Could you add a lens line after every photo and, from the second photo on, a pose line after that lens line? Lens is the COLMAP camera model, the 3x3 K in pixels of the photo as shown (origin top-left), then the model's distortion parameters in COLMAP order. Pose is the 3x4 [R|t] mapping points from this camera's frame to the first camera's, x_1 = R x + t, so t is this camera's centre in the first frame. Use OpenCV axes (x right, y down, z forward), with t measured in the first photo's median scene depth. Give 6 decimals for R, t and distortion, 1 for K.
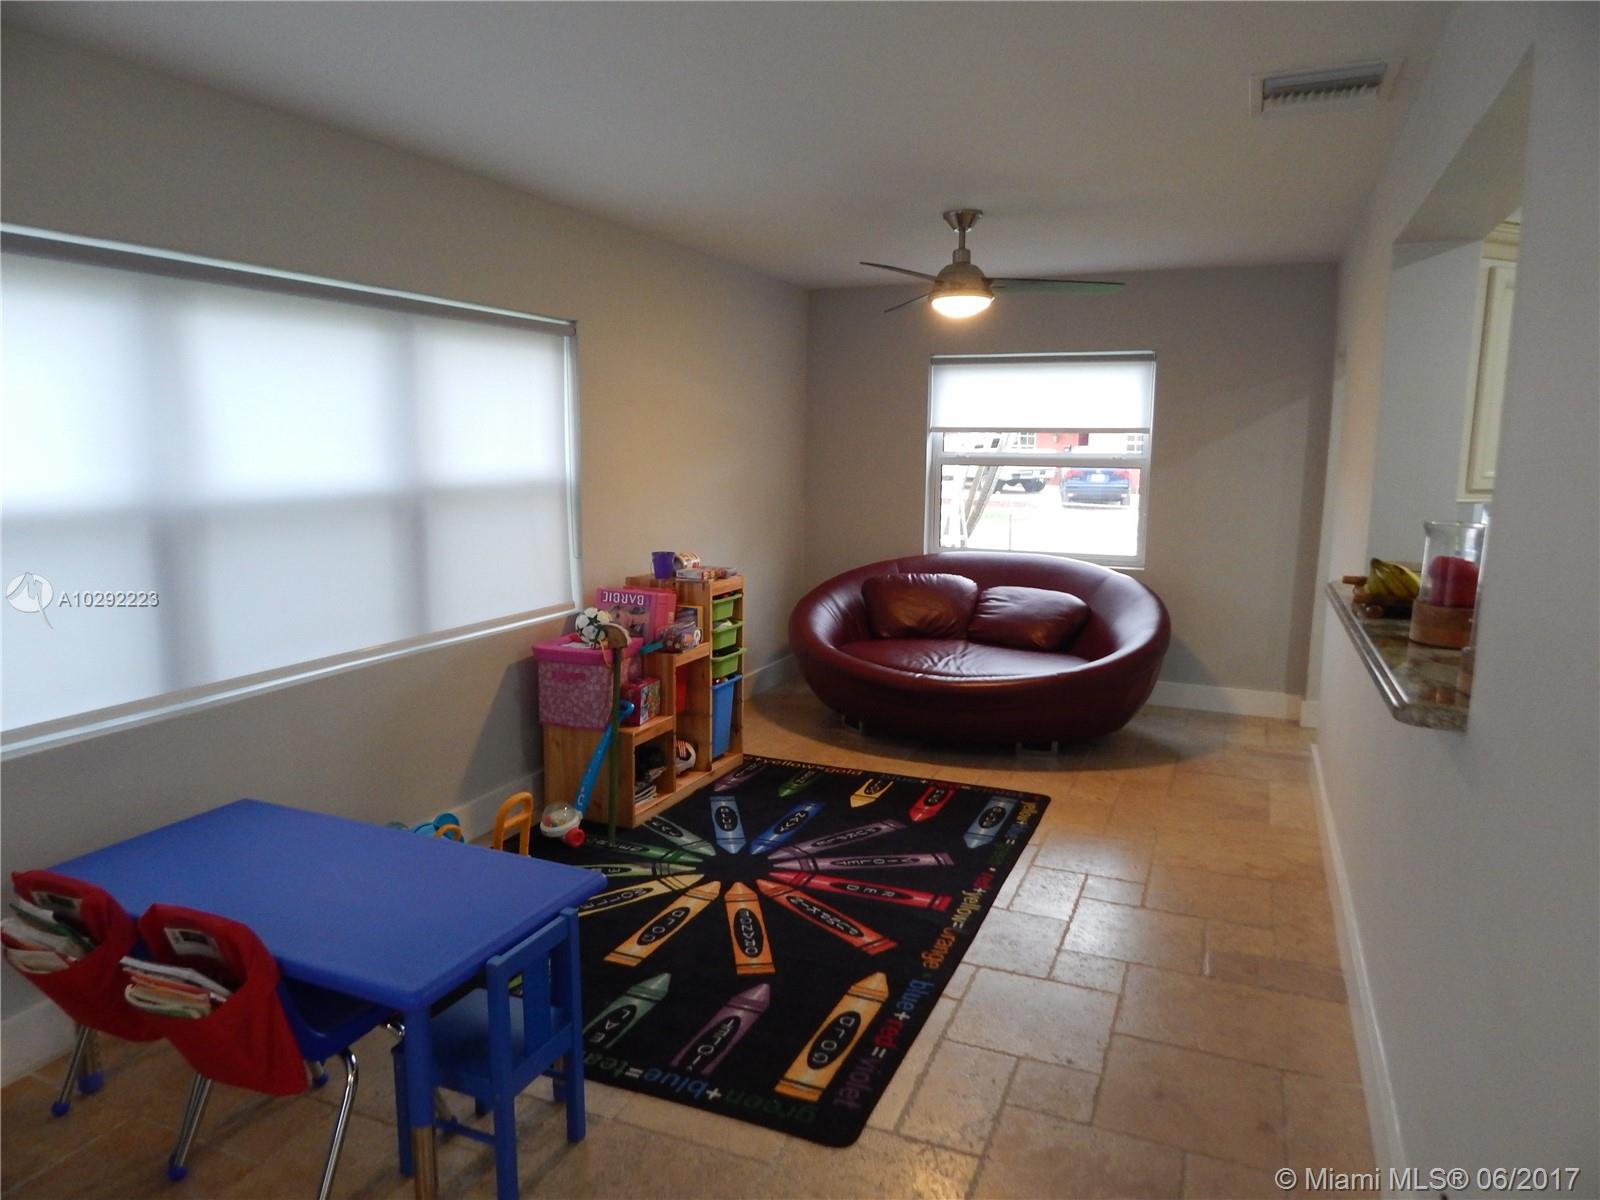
lens RADIAL K [[1045.2, 0, 795.9], [0, 1045.2, 598.0], [0, 0, 1]] dist [-0.003400, -0.004311]
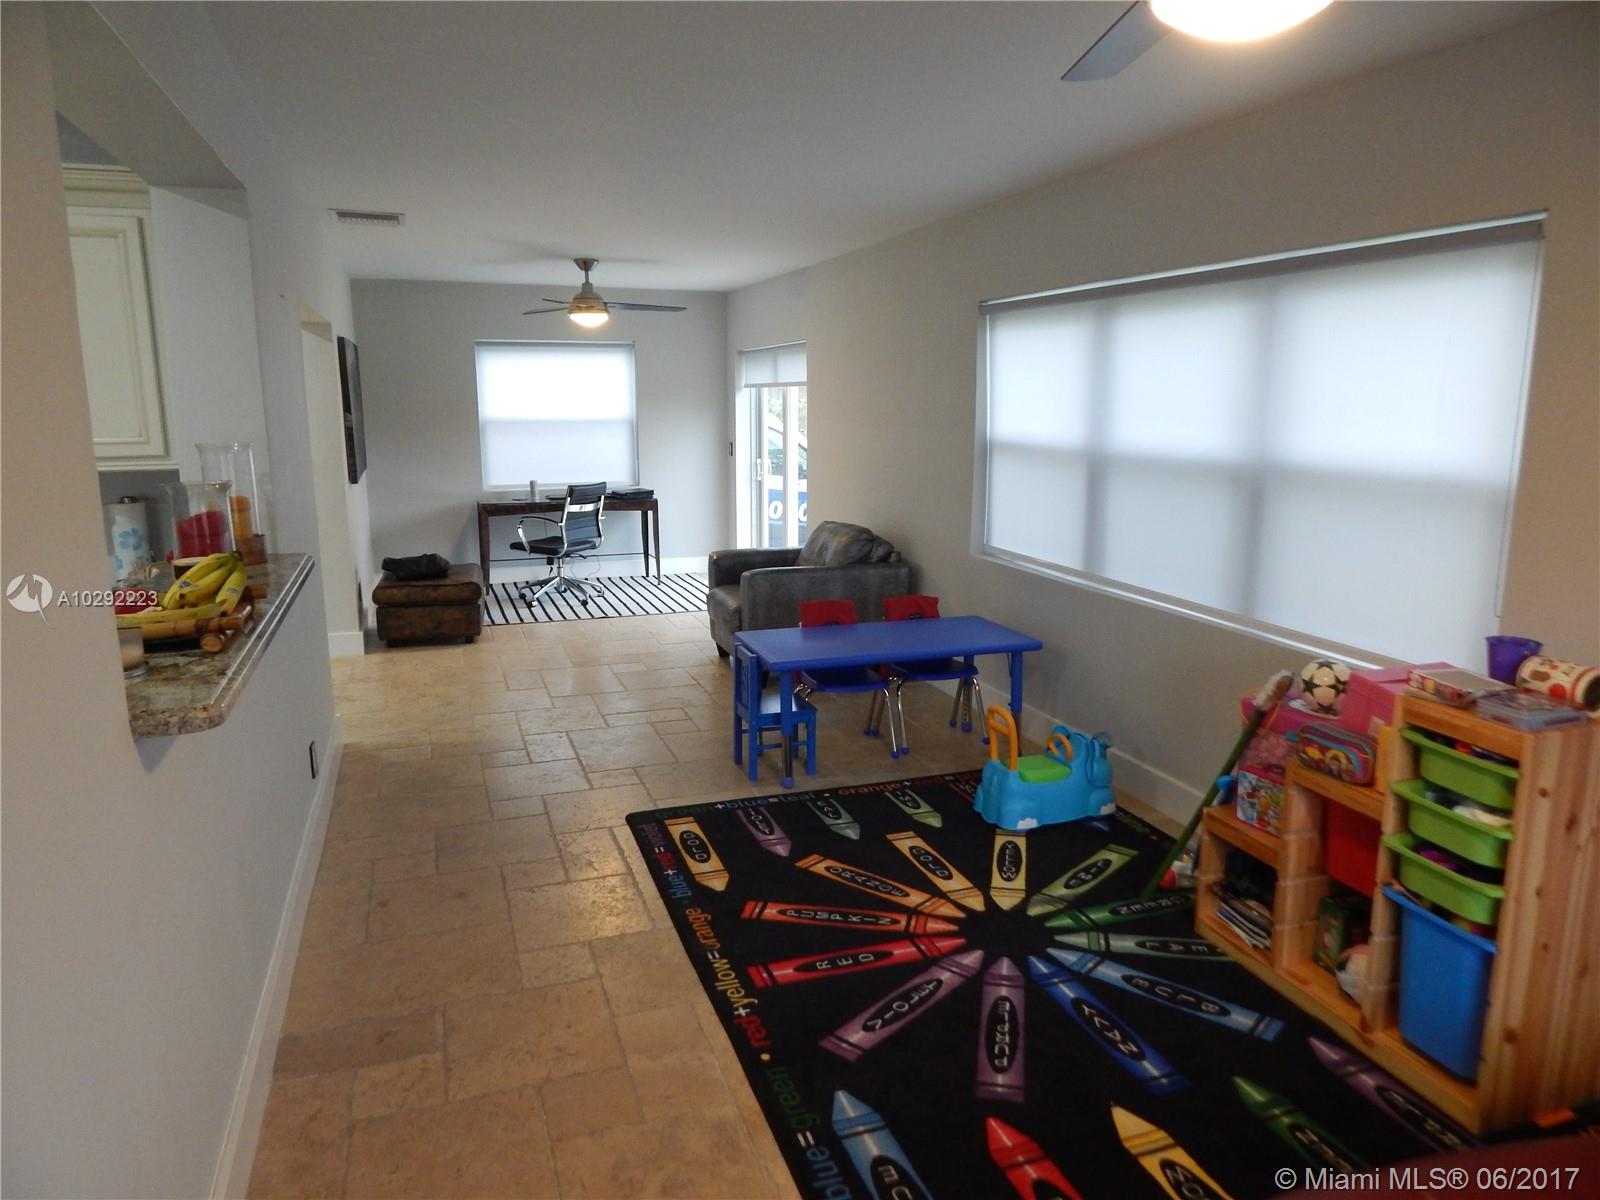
lens RADIAL K [[1045.2, 0, 795.9], [0, 1045.2, 598.0], [0, 0, 1]] dist [-0.003400, -0.004311]
pose [[-0.733633, 0.118071, -0.669210, 0.605581], [-0.114784, 0.949108, 0.293289, -0.222226], [0.669781, 0.291981, -0.682744, 1.432026]]
